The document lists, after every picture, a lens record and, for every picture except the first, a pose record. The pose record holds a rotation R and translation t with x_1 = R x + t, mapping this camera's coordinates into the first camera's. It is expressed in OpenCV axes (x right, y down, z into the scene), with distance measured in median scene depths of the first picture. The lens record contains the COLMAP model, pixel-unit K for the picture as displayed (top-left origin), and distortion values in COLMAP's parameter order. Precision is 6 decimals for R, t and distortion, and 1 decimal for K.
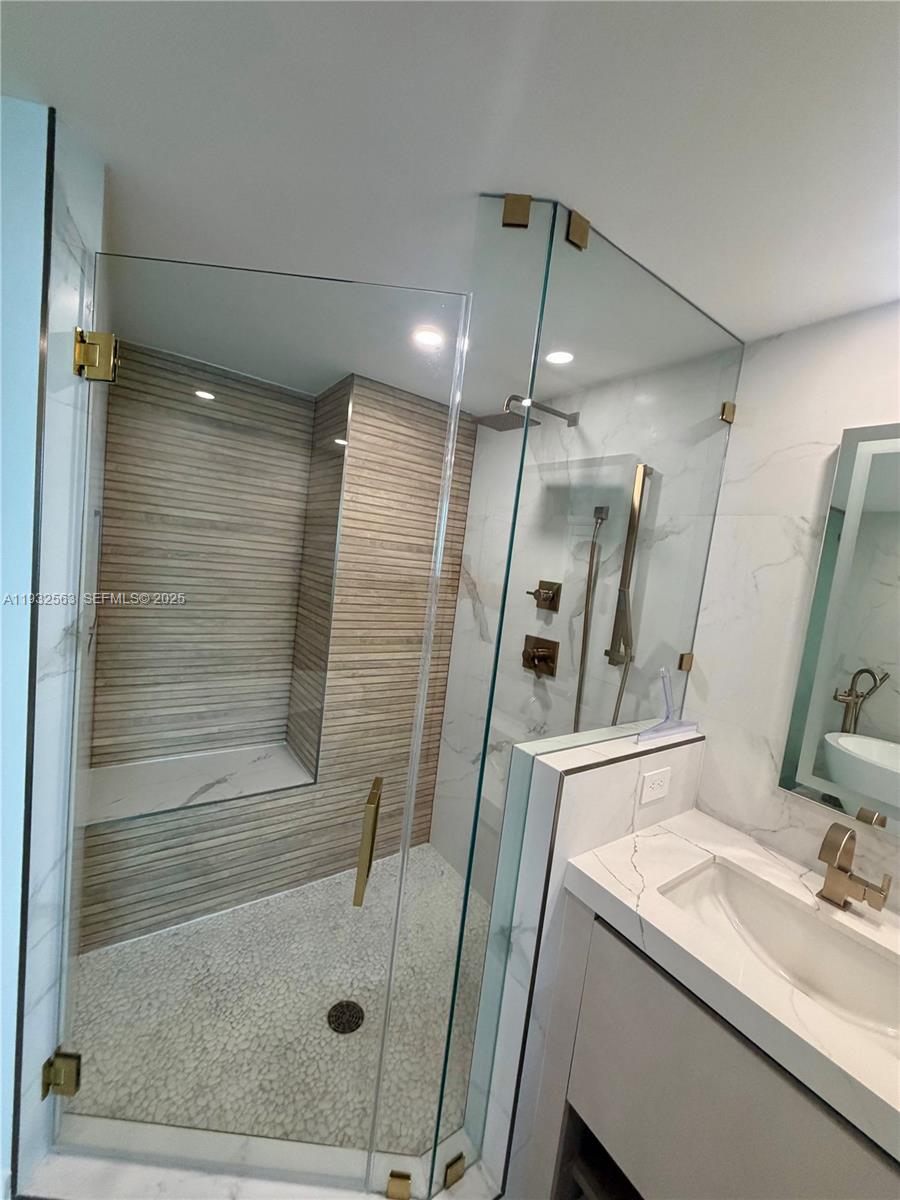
lens RADIAL K [[475.6, 0, 450.0], [0, 475.6, 600.0], [0, 0, 1]] dist [0.001402, 0.000068]
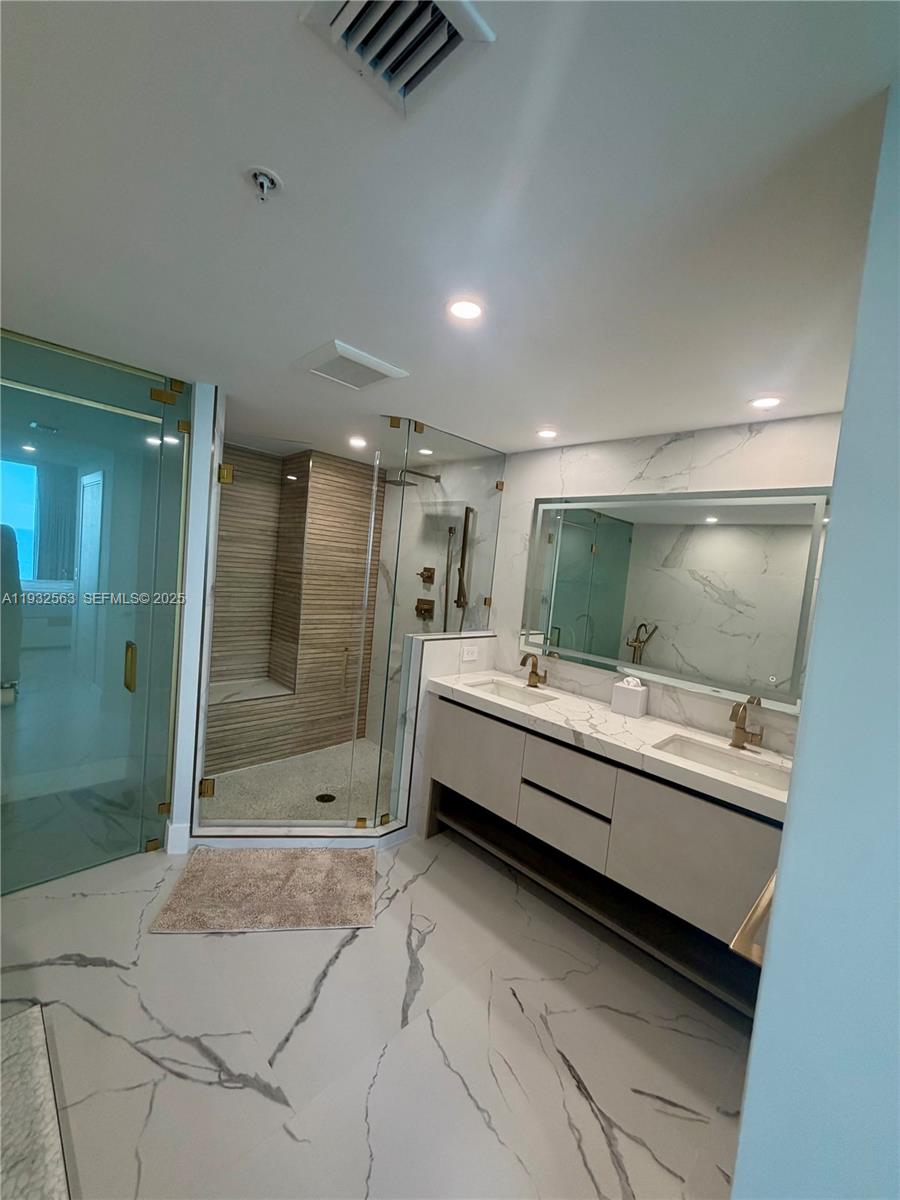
lens RADIAL K [[475.6, 0, 450.0], [0, 475.6, 600.0], [0, 0, 1]] dist [0.001402, 0.000068]
pose [[0.985373, -0.033915, 0.167001, -0.015952], [0.035029, 0.999379, -0.003729, 0.087498], [-0.166771, 0.009525, 0.985950, -0.741249]]
